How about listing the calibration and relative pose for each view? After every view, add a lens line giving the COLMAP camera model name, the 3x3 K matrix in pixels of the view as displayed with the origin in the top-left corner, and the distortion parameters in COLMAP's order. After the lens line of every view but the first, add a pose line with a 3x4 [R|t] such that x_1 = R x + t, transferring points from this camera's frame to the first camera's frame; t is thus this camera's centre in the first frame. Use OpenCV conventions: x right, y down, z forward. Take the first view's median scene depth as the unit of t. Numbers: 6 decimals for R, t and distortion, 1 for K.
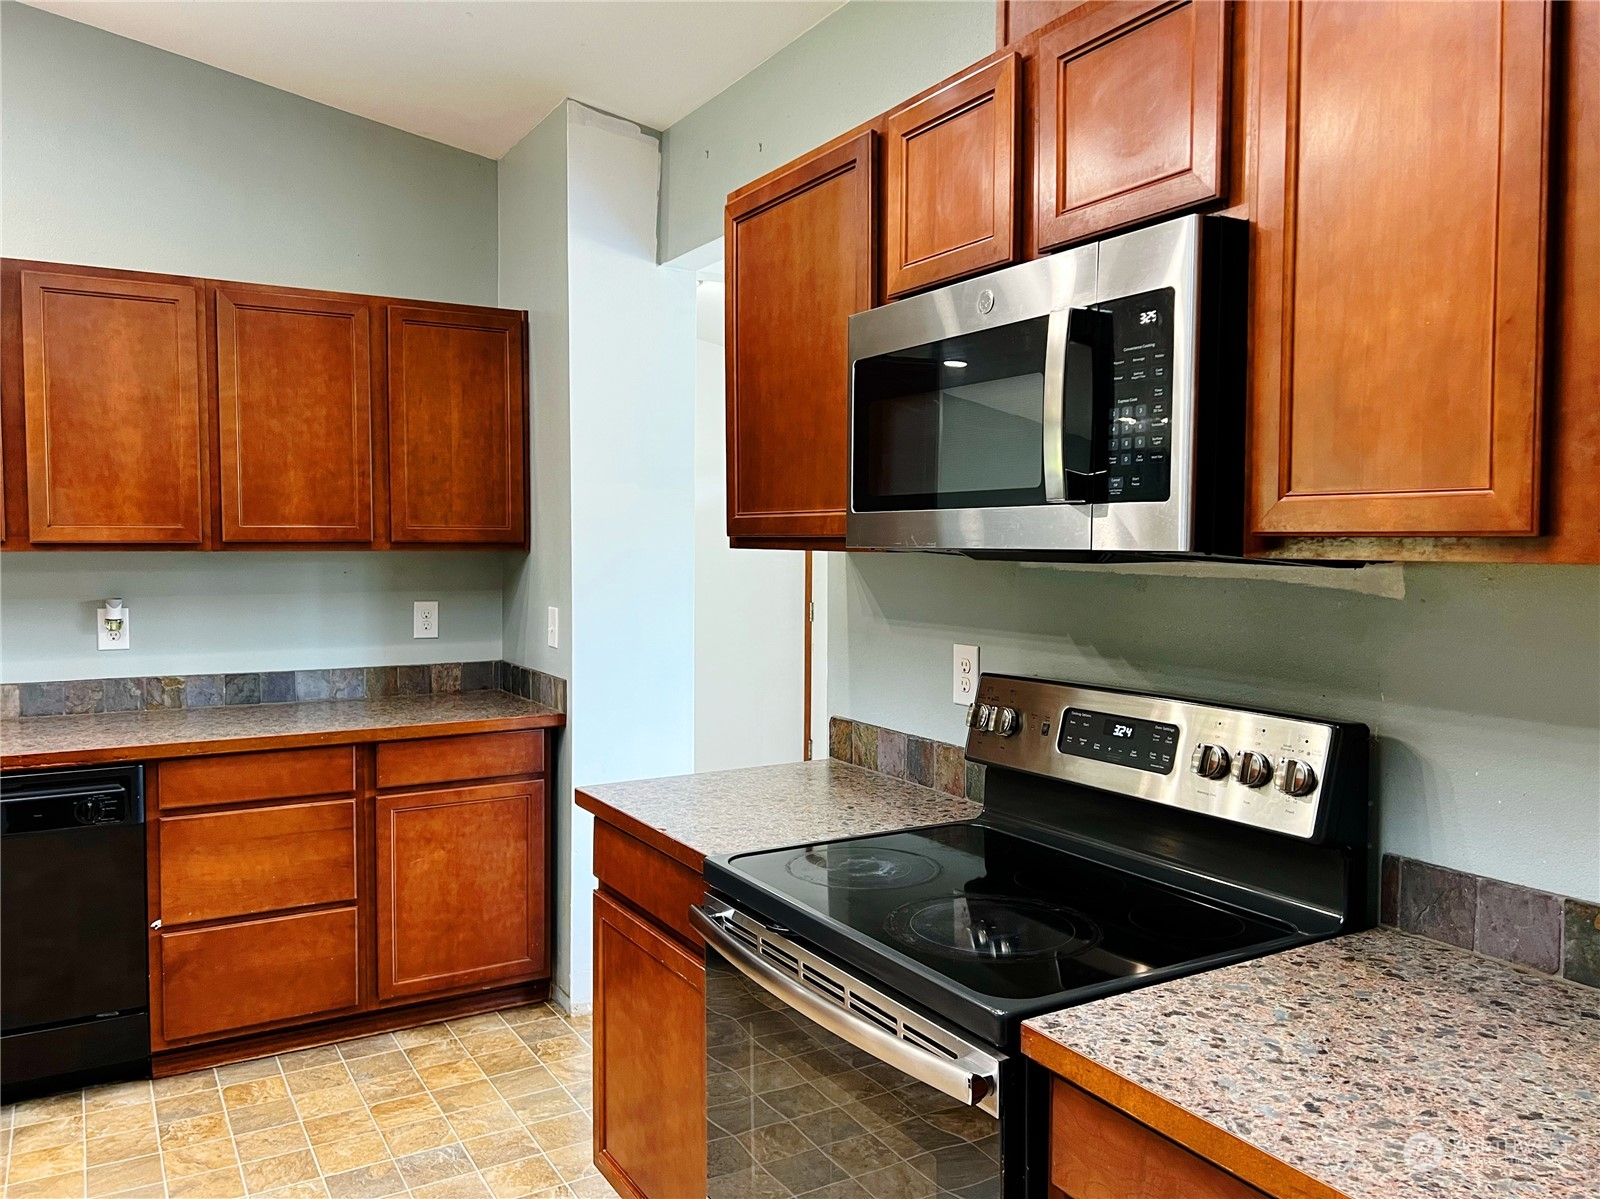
lens RADIAL K [[1202.0, 0, 793.5], [0, 1202.0, 602.3], [0, 0, 1]] dist [0.049214, -0.055681]
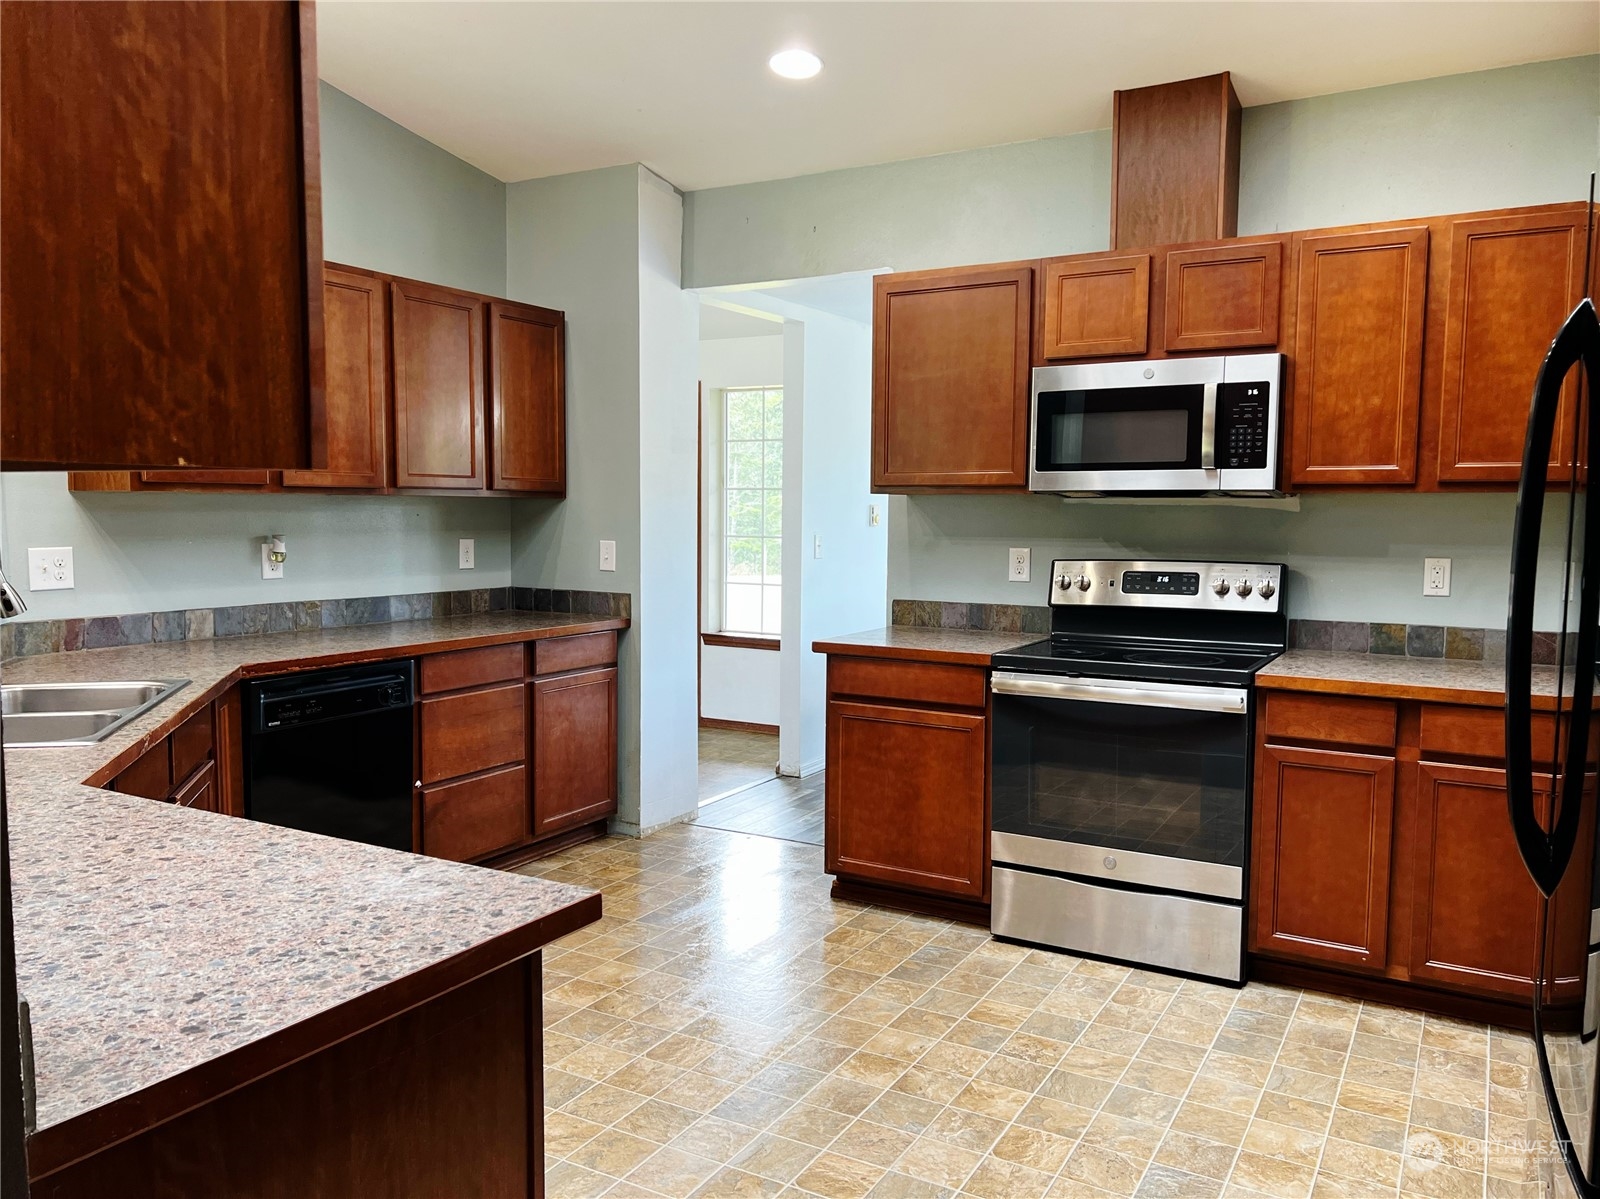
lens RADIAL K [[1202.0, 0, 795.8], [0, 1202.0, 604.4], [0, 0, 1]] dist [0.049214, -0.055681]
pose [[0.871612, -0.036895, 0.488807, -0.751001], [0.022014, 0.999104, 0.036158, 0.035274], [-0.489702, -0.020755, 0.871643, -0.293962]]
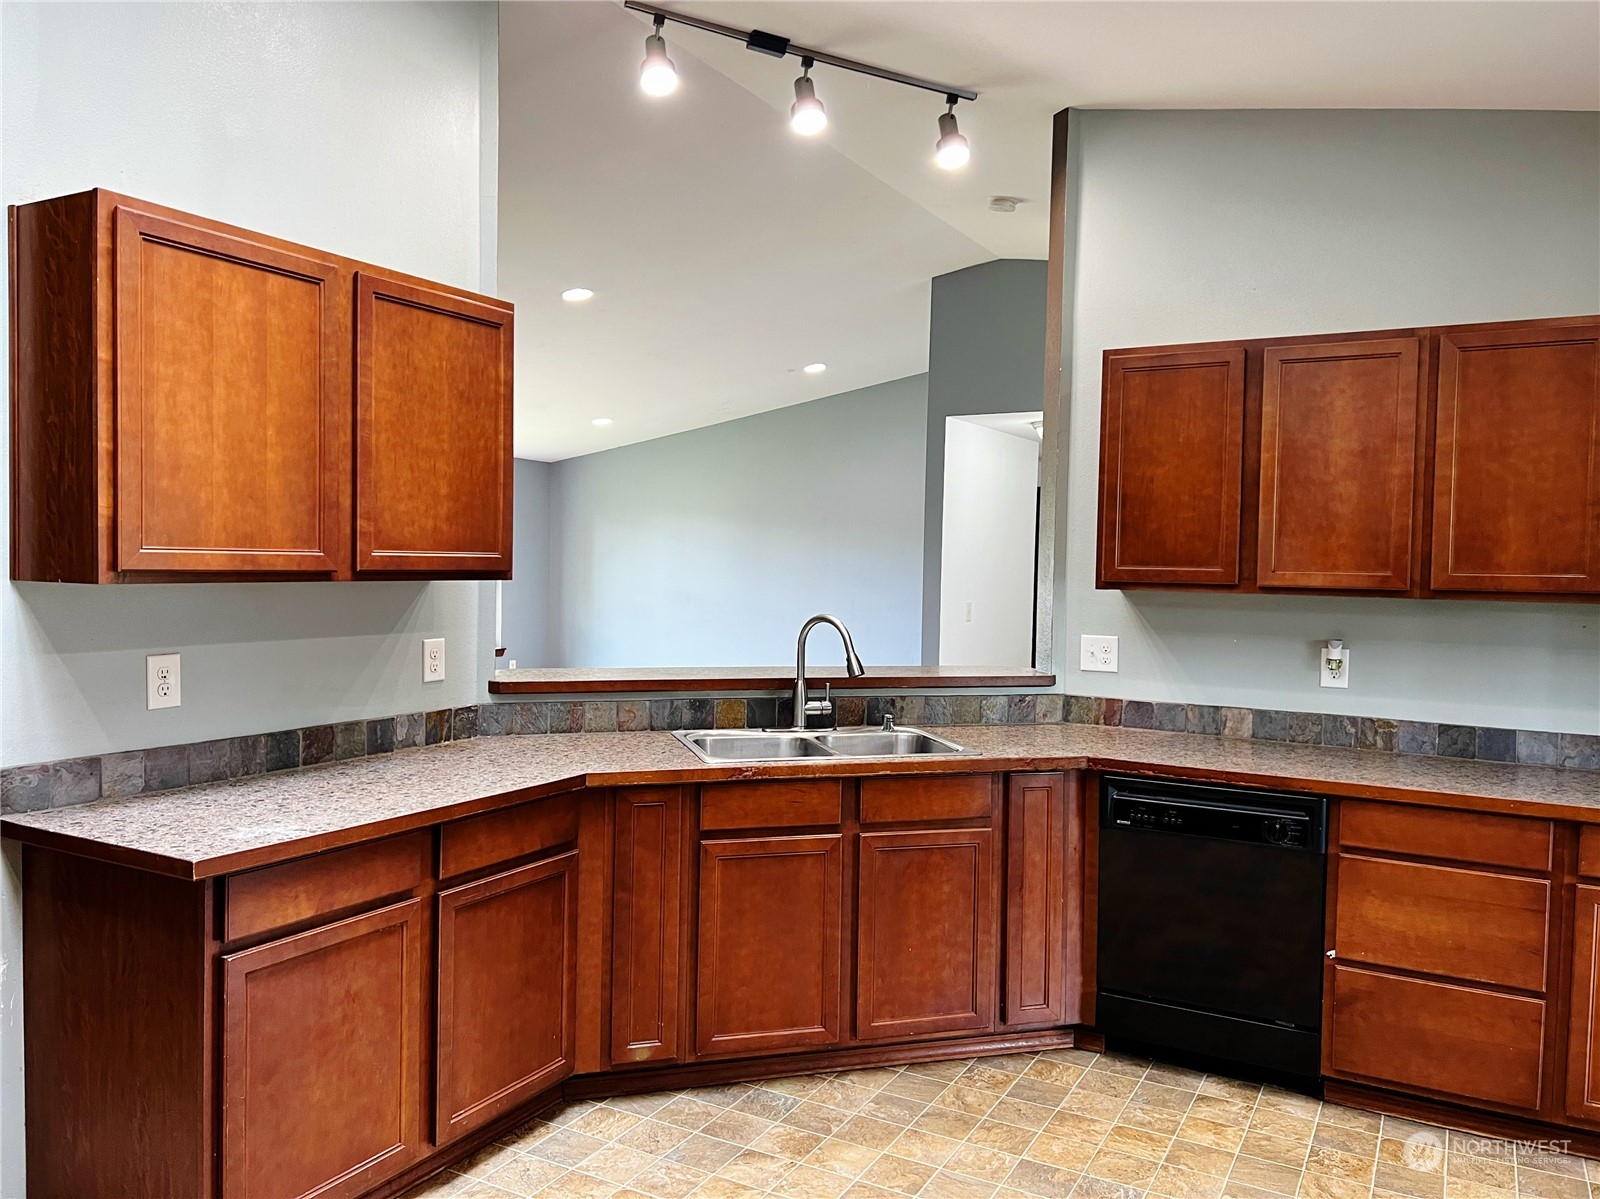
lens RADIAL K [[1202.0, 0, 787.2], [0, 1202.0, 597.6], [0, 0, 1]] dist [0.049214, -0.055681]
pose [[0.504052, 0.034055, -0.863002, 0.122813], [-0.064631, 0.997908, 0.001629, -0.011438], [0.861252, 0.054956, 0.505198, 0.049500]]
